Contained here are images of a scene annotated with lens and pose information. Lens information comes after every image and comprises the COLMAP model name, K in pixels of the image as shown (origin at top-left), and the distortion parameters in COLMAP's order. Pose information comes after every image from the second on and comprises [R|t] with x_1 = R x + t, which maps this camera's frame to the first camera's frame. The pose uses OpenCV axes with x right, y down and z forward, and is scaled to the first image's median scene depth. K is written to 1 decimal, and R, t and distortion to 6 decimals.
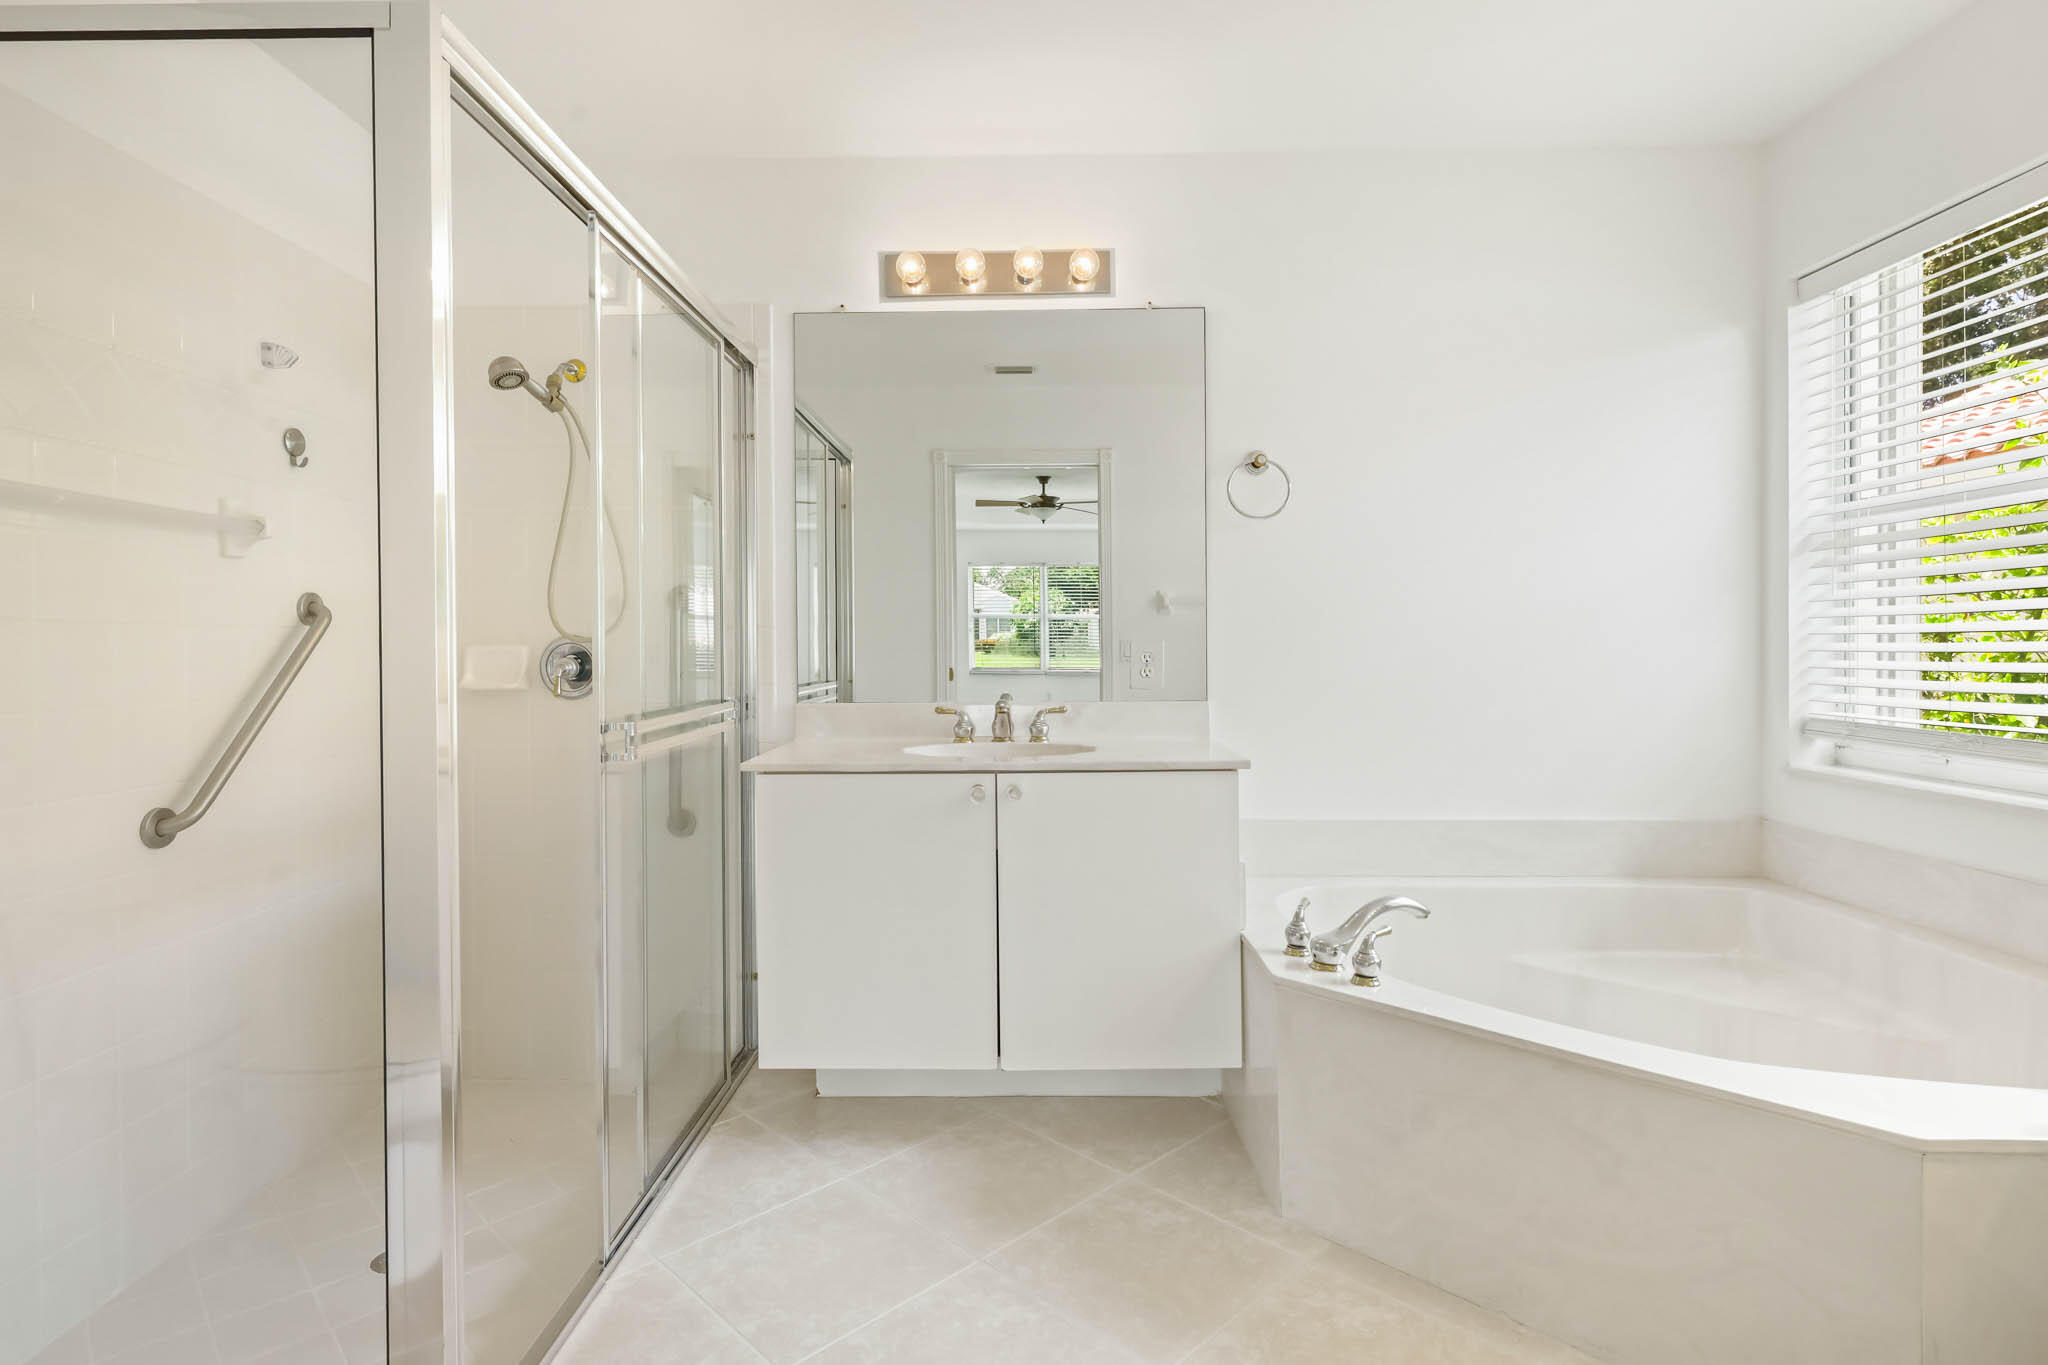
lens RADIAL K [[1068.6, 0, 995.7], [0, 1068.6, 647.6], [0, 0, 1]] dist [-0.017605, -0.000204]
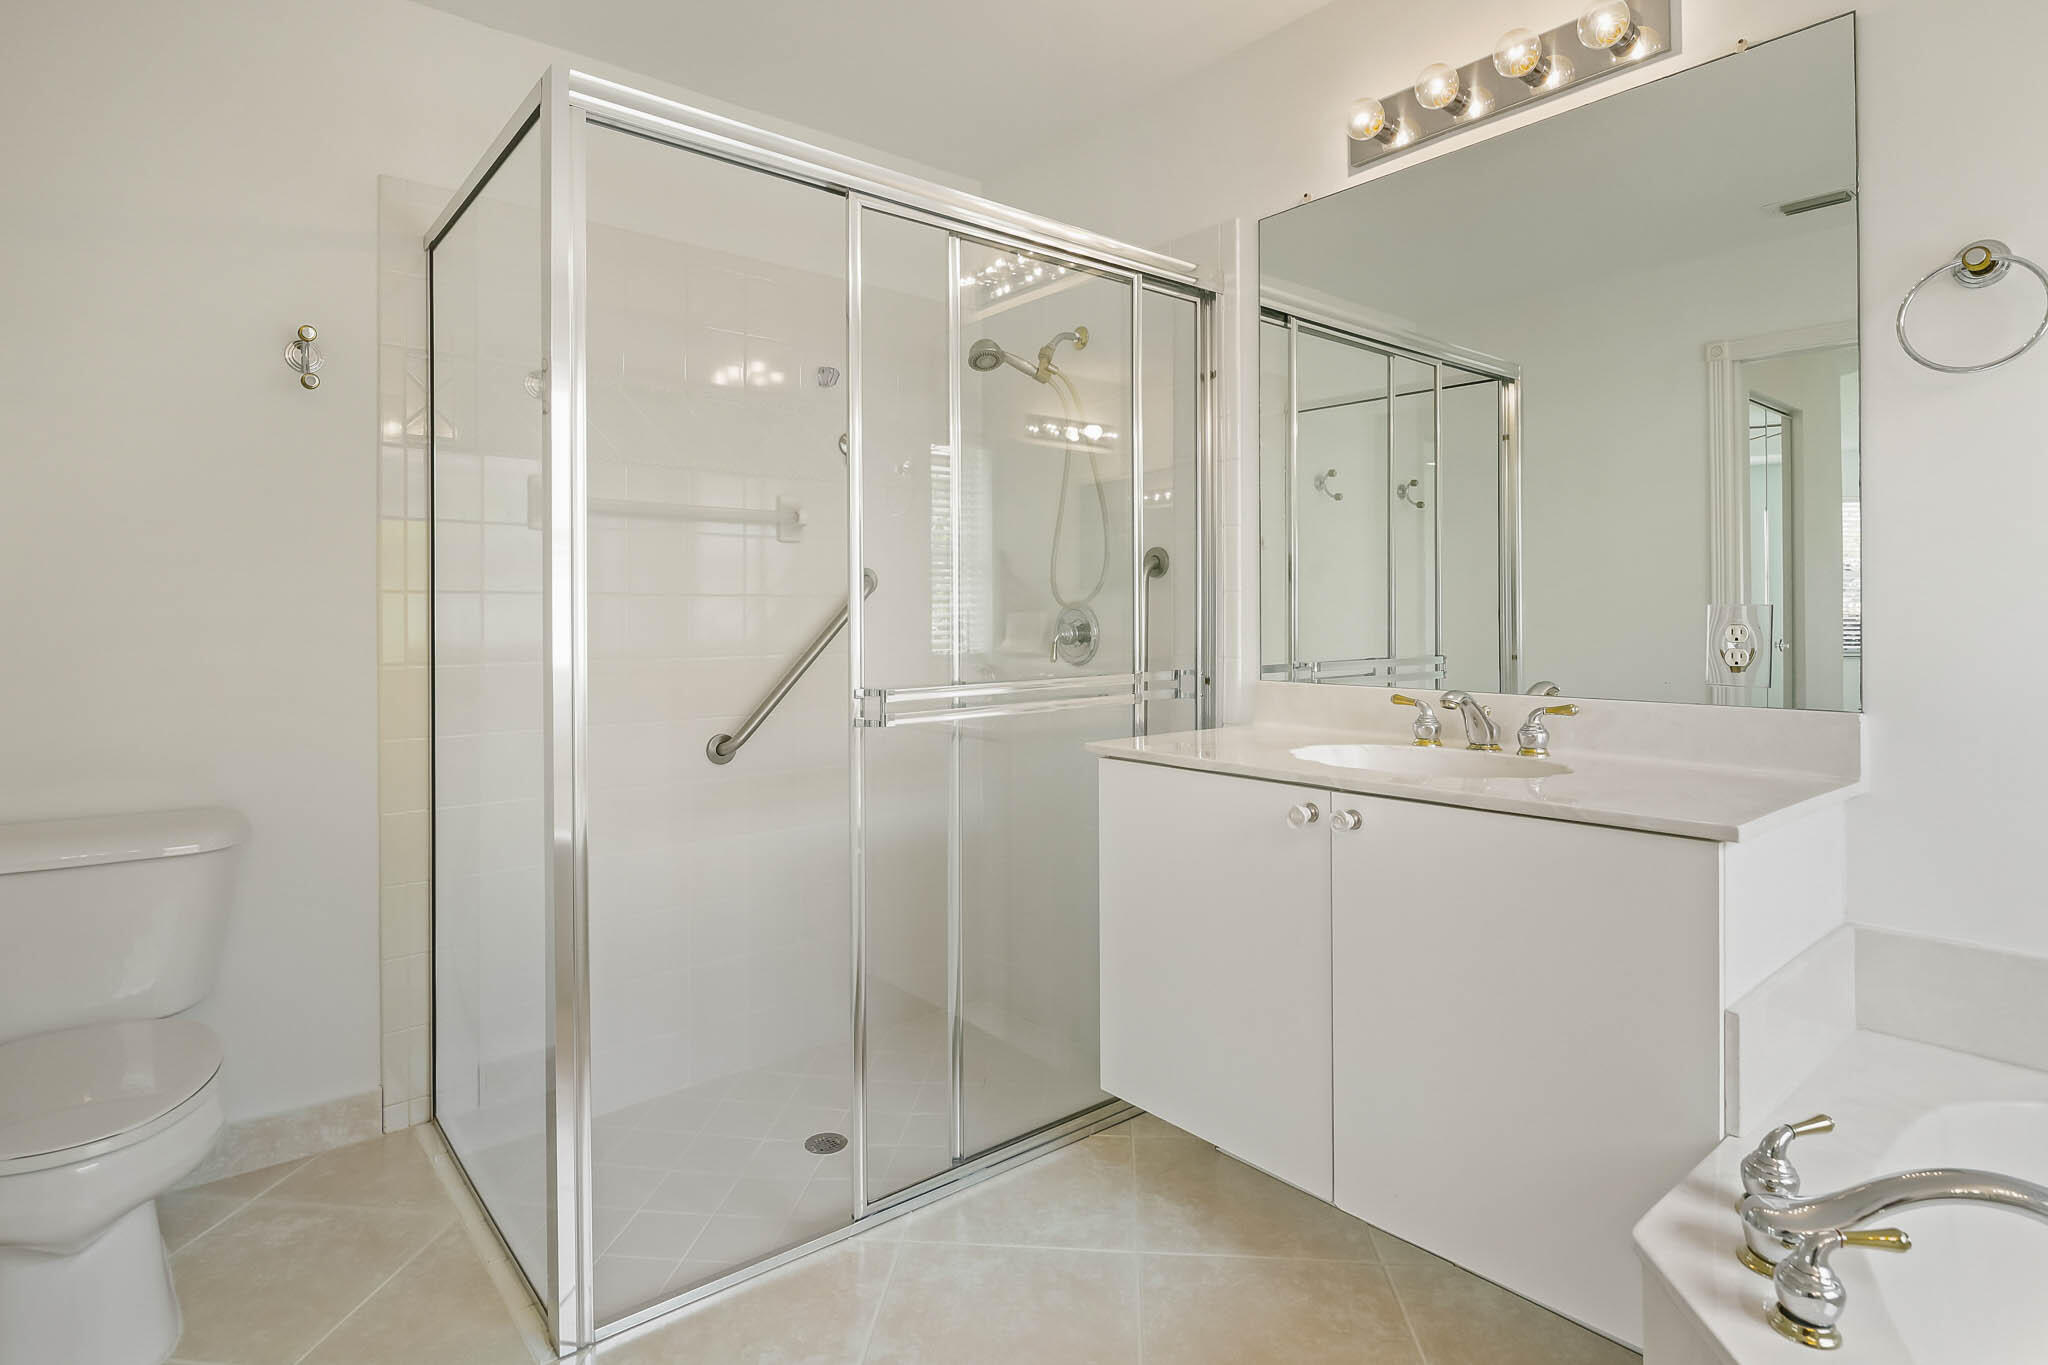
lens RADIAL K [[1069.7, 0, 1009.0], [0, 1069.7, 610.6], [0, 0, 1]] dist [-0.021017, -0.000266]
pose [[0.639829, 0.000711, -0.768517, 0.347109], [-0.001356, 0.999999, -0.000204, -0.003178], [0.768516, 0.001172, 0.639830, 0.313439]]
